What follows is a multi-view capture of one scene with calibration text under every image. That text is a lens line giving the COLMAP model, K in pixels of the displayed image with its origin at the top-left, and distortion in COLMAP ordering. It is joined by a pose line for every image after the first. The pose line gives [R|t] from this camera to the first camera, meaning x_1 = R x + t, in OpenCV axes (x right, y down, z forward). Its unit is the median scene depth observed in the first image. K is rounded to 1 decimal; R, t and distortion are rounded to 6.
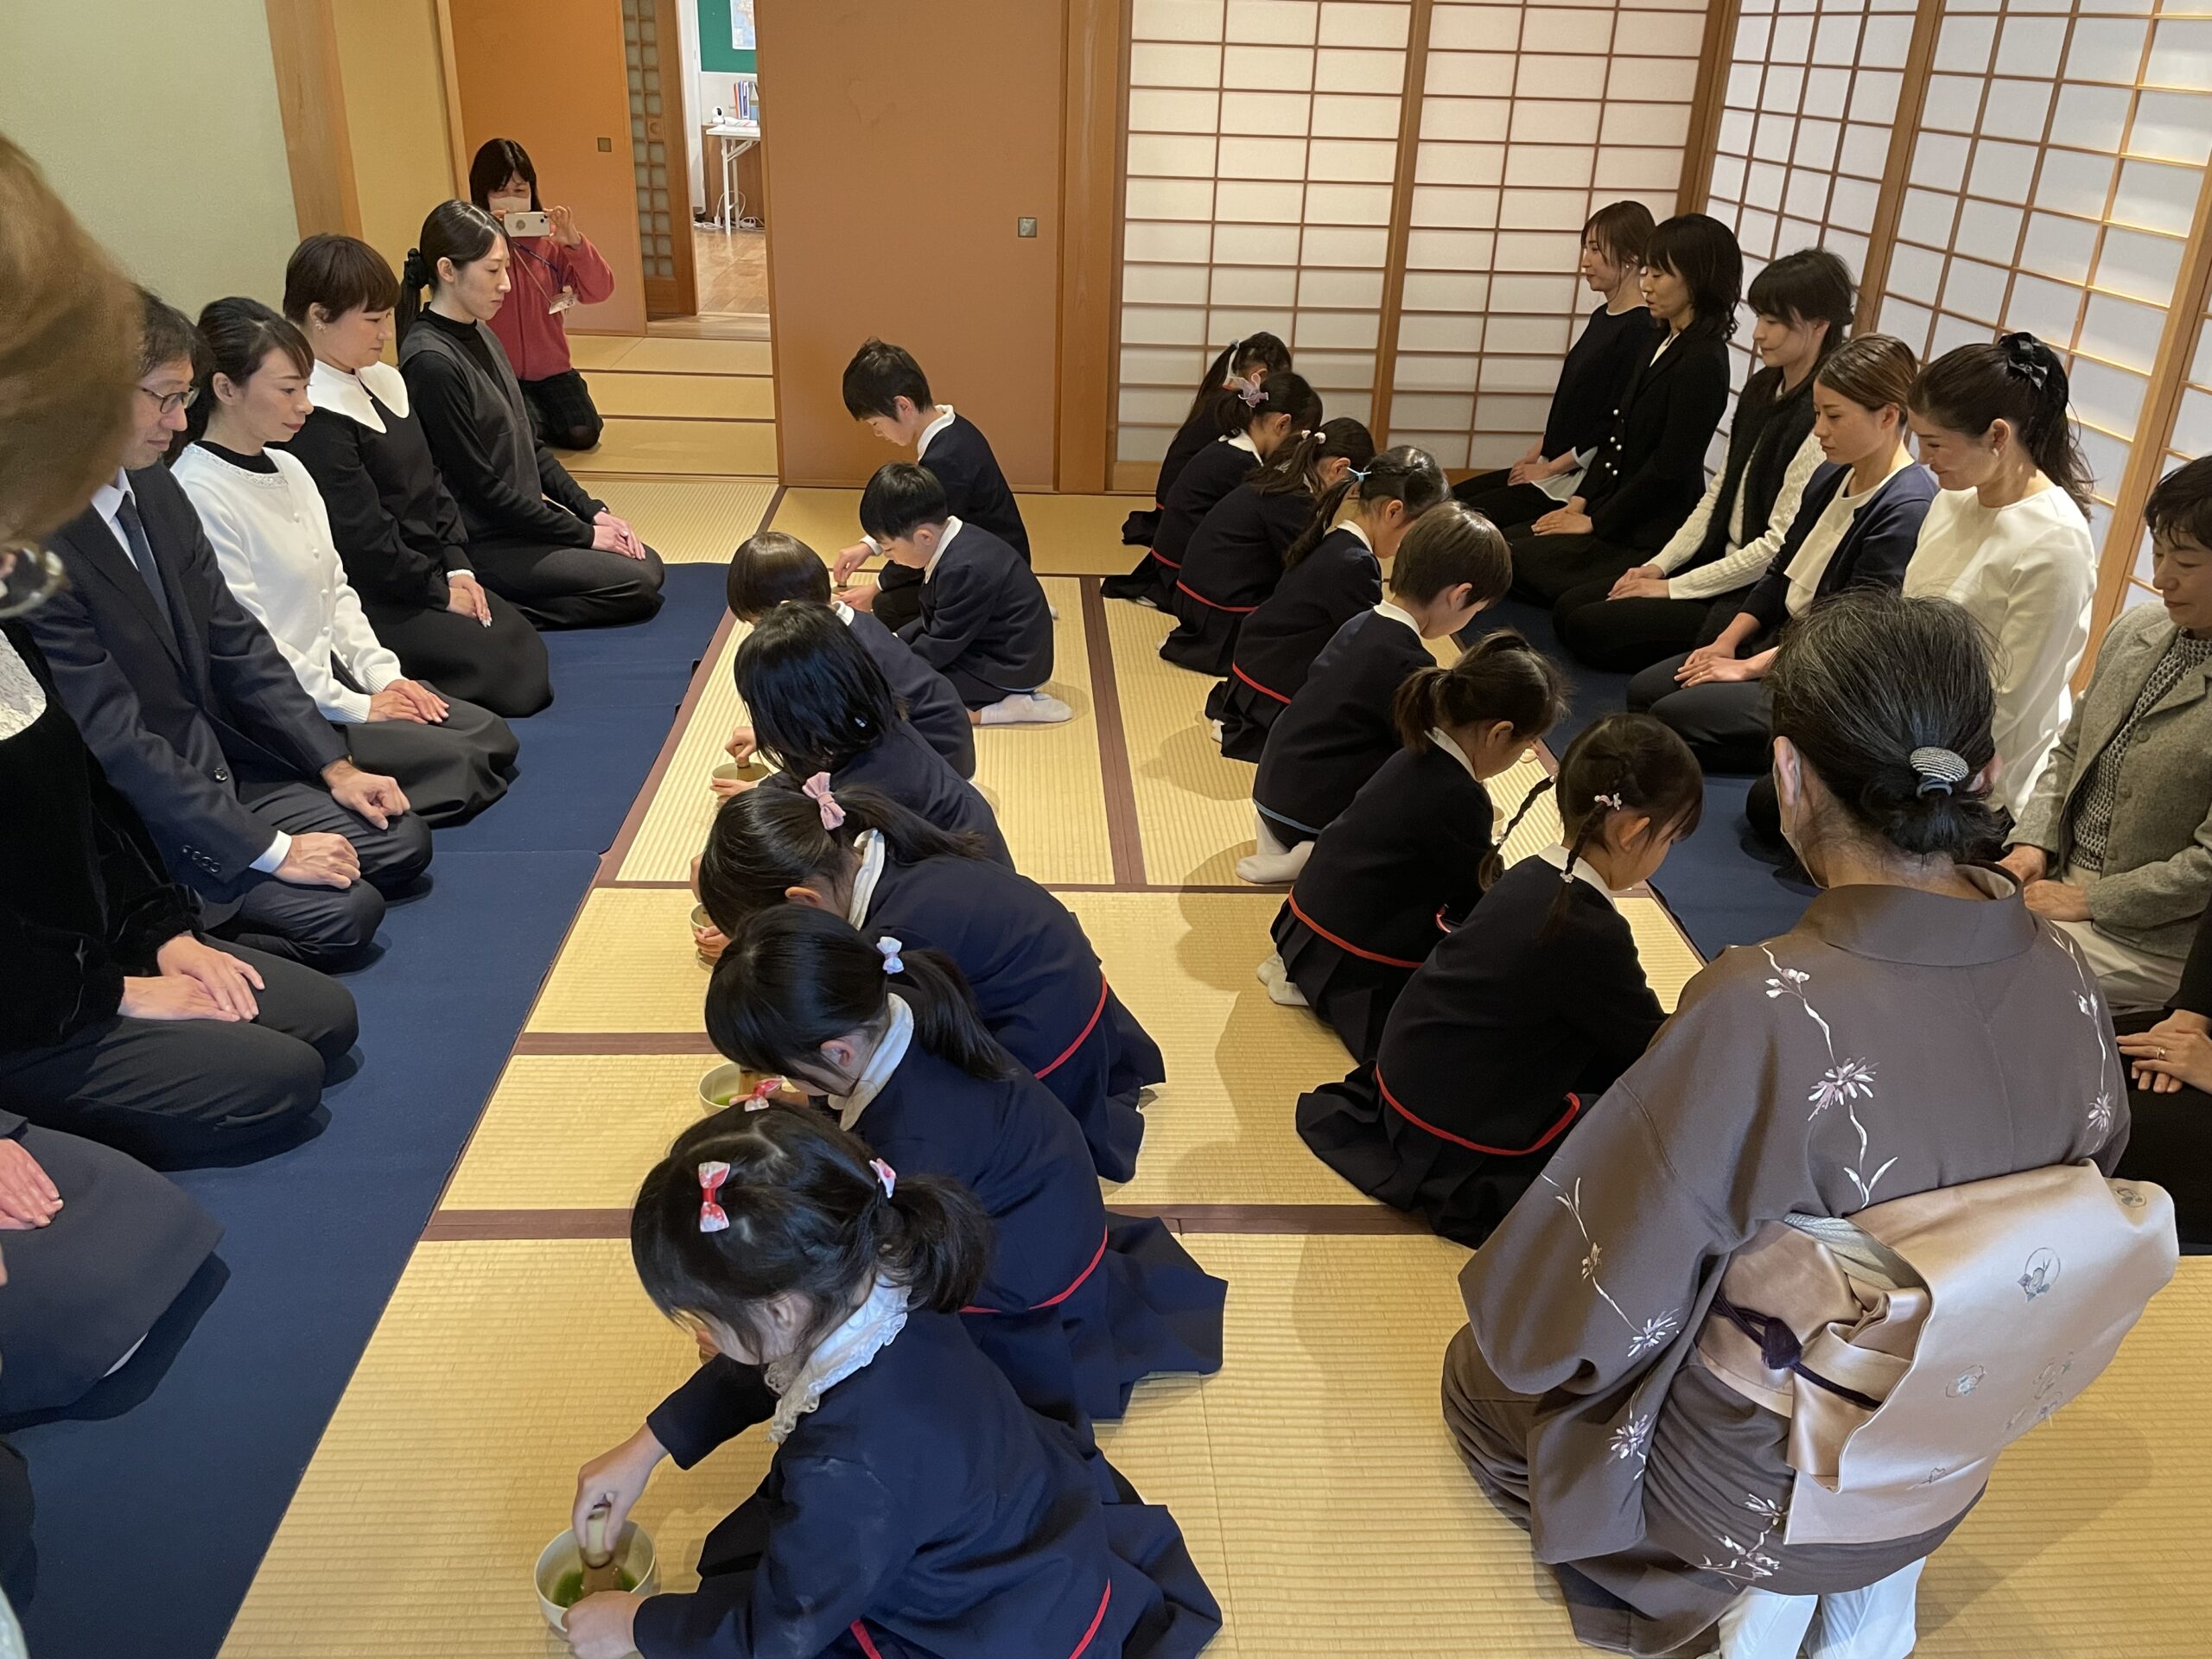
lens RADIAL K [[1750.7, 0, 1106.0], [0, 1750.7, 829.5], [0, 0, 1]] dist [0.054863, -0.077376]
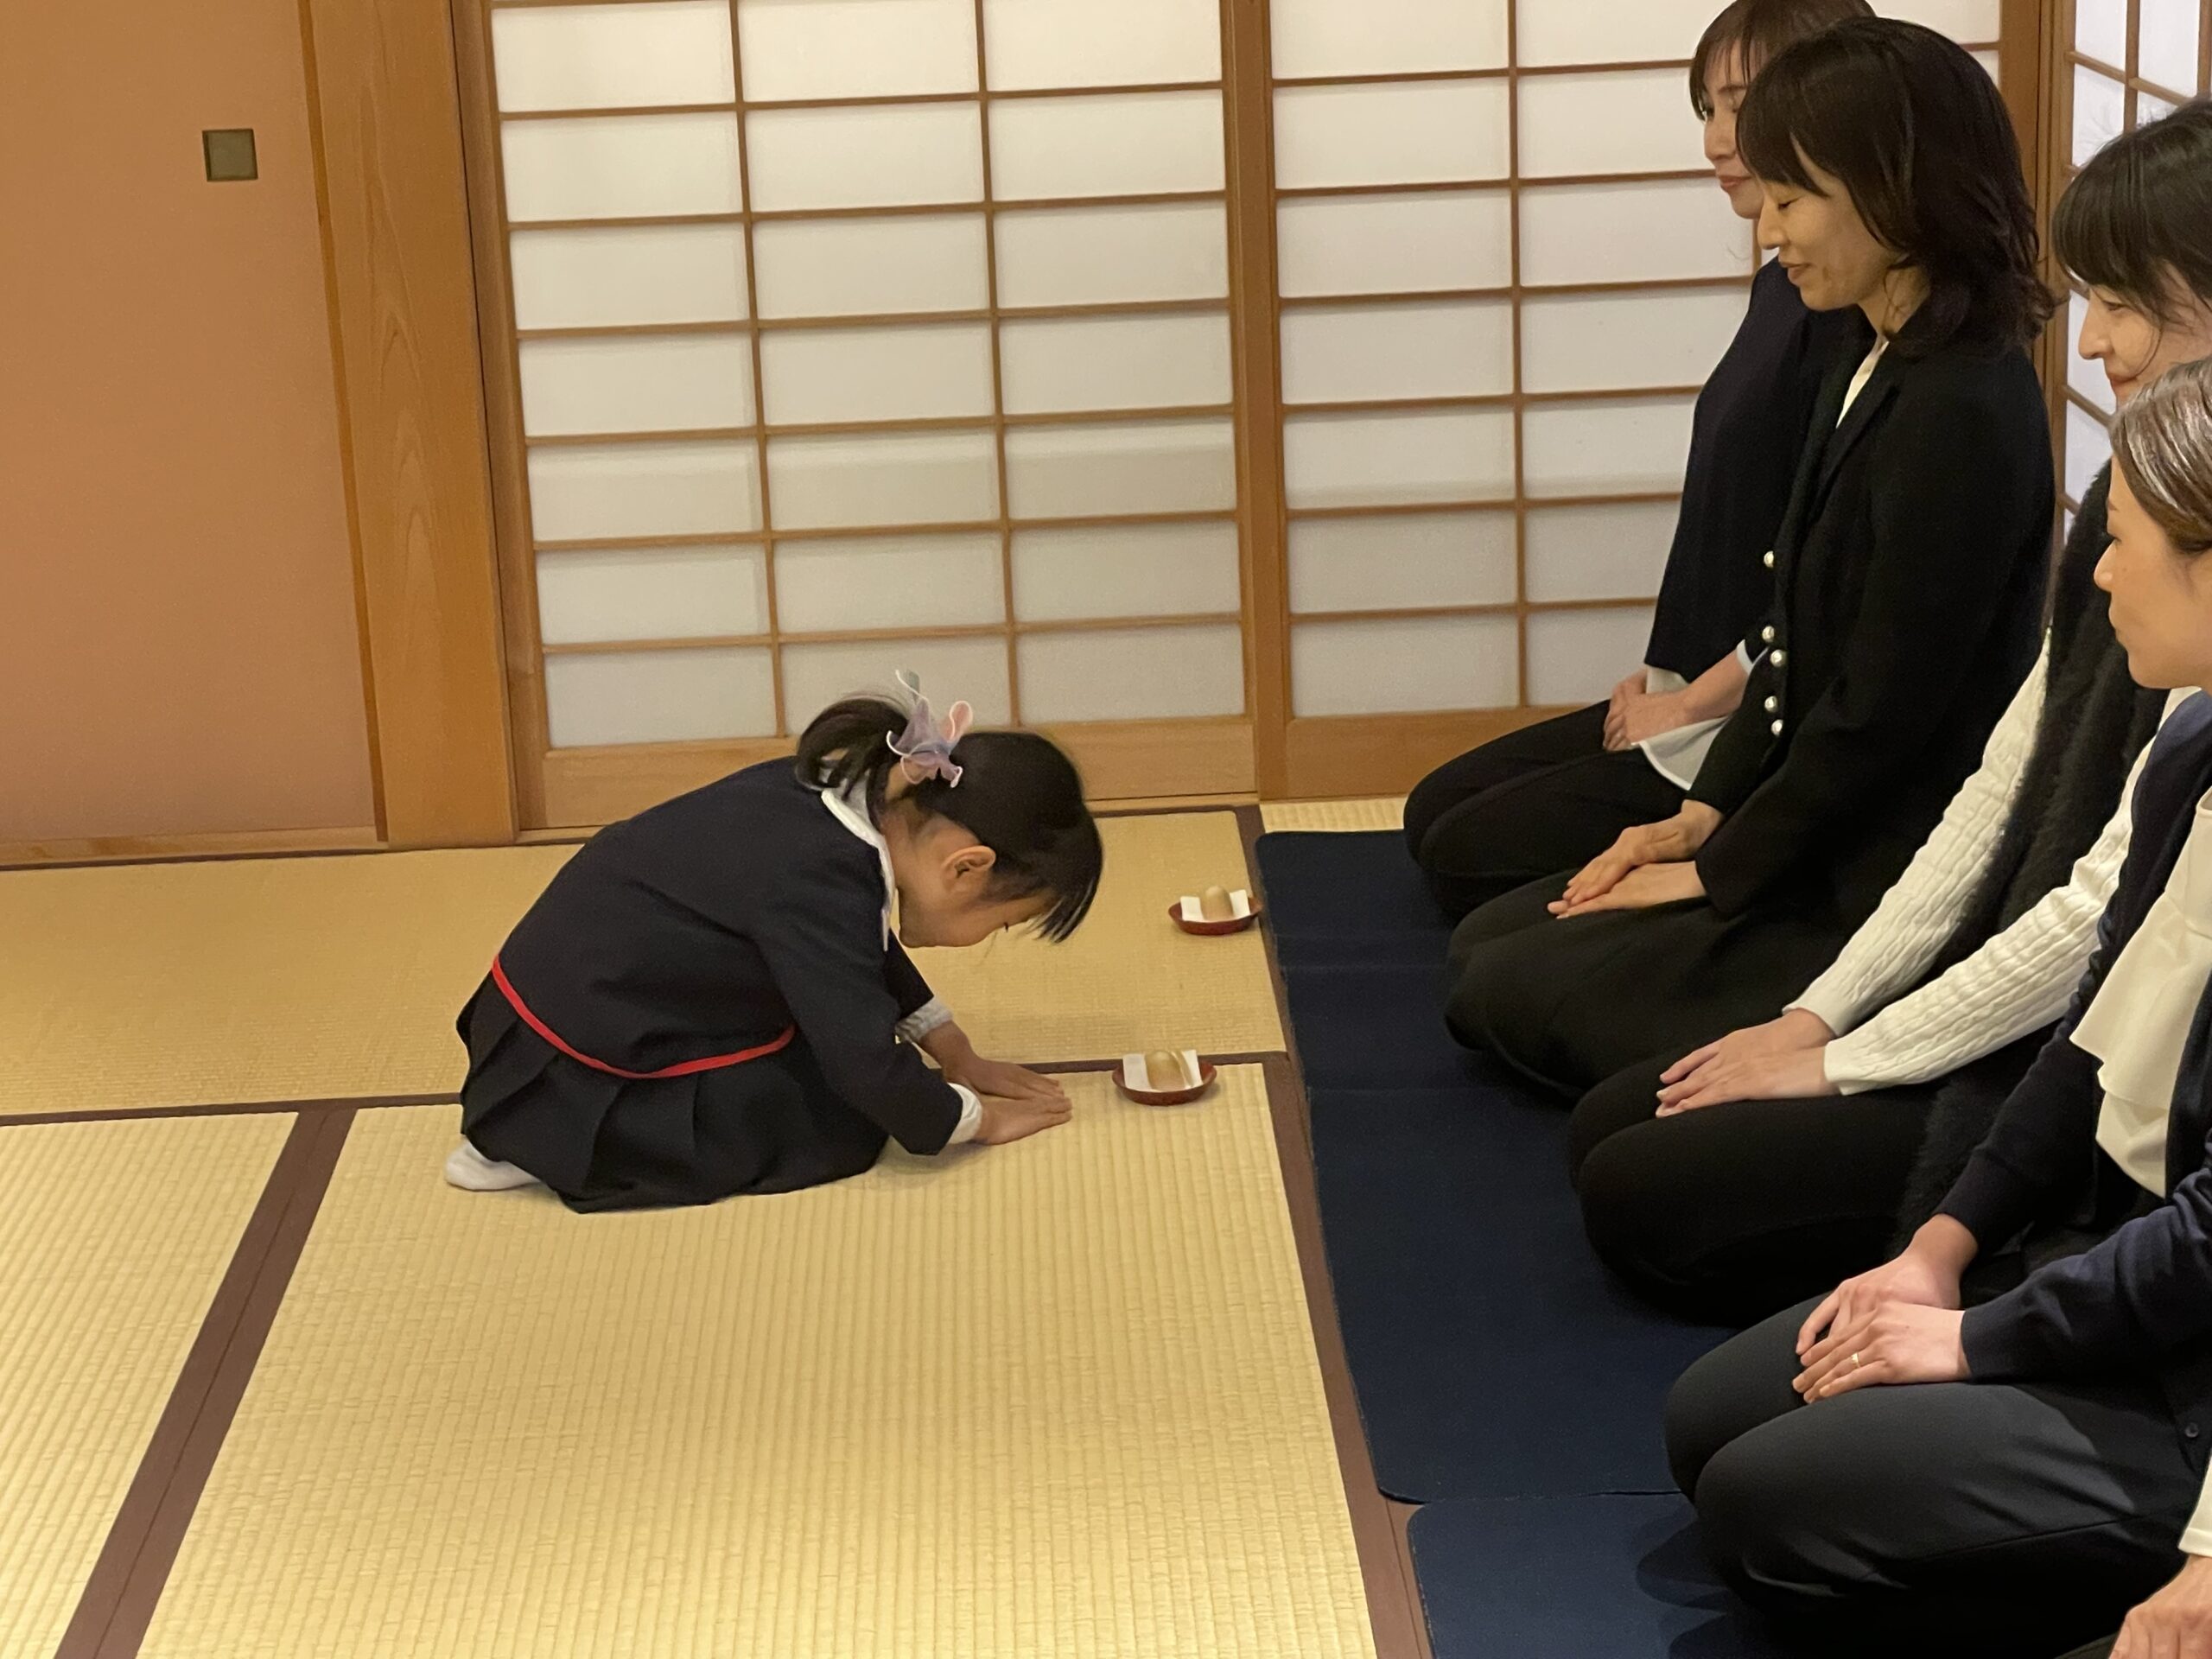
lens RADIAL K [[4384.1, 0, 1099.2], [0, 4384.1, 664.2], [0, 0, 1]] dist [0.246811, -2.311178]
pose [[0.997406, -0.069499, -0.018751, 0.154366], [0.064118, 0.976150, -0.207413, -0.036847], [0.032719, 0.205673, 0.978074, 0.131600]]
